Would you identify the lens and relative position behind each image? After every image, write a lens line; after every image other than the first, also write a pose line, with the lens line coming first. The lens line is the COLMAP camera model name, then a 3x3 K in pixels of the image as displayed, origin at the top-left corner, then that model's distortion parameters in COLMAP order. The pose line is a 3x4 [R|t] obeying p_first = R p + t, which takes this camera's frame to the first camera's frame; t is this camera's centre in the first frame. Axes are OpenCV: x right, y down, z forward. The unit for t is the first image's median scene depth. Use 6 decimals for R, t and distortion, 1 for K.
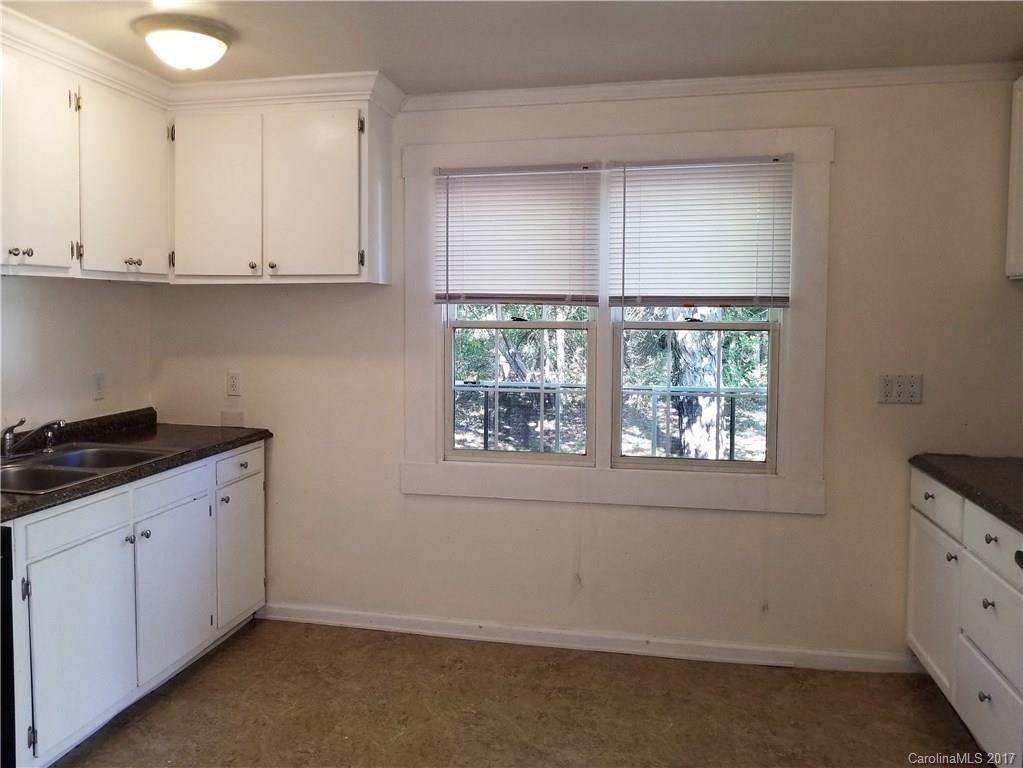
lens RADIAL K [[832.6, 0, 510.5], [0, 832.6, 353.8], [0, 0, 1]] dist [0.001821, 0.000116]
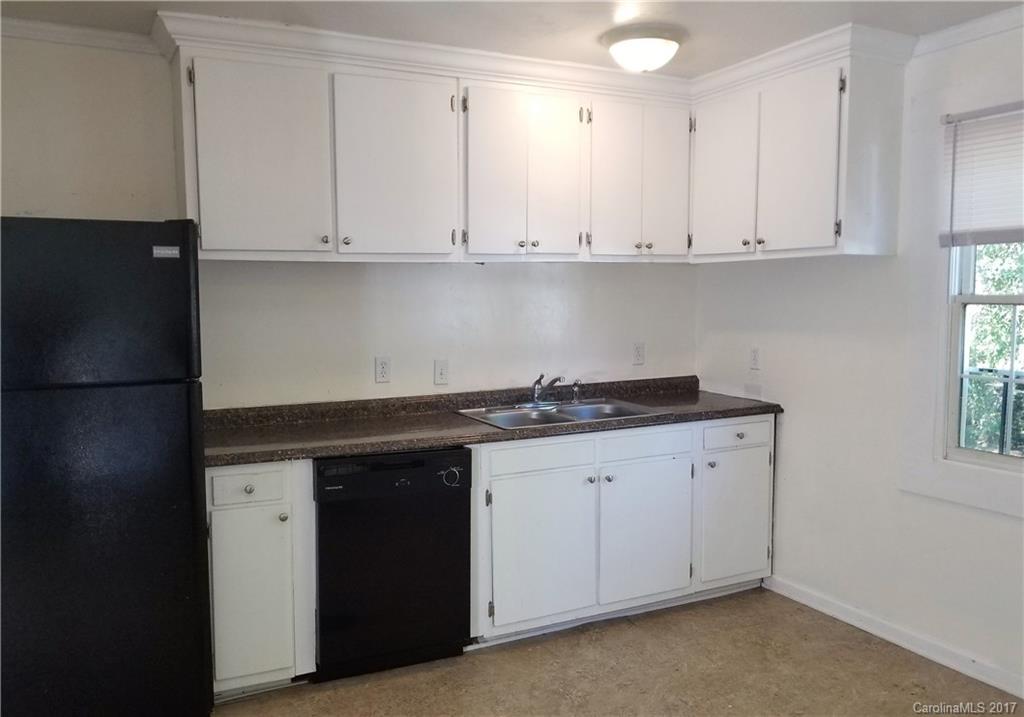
lens RADIAL K [[847.1, 0, 512.0], [0, 847.1, 358.5], [0, 0, 1]] dist [-0.007170, -0.011854]
pose [[0.640322, 0.049536, -0.766507, 0.316699], [-0.025715, 0.998741, 0.043062, -0.000606], [0.767676, -0.007863, 0.640790, 0.108471]]
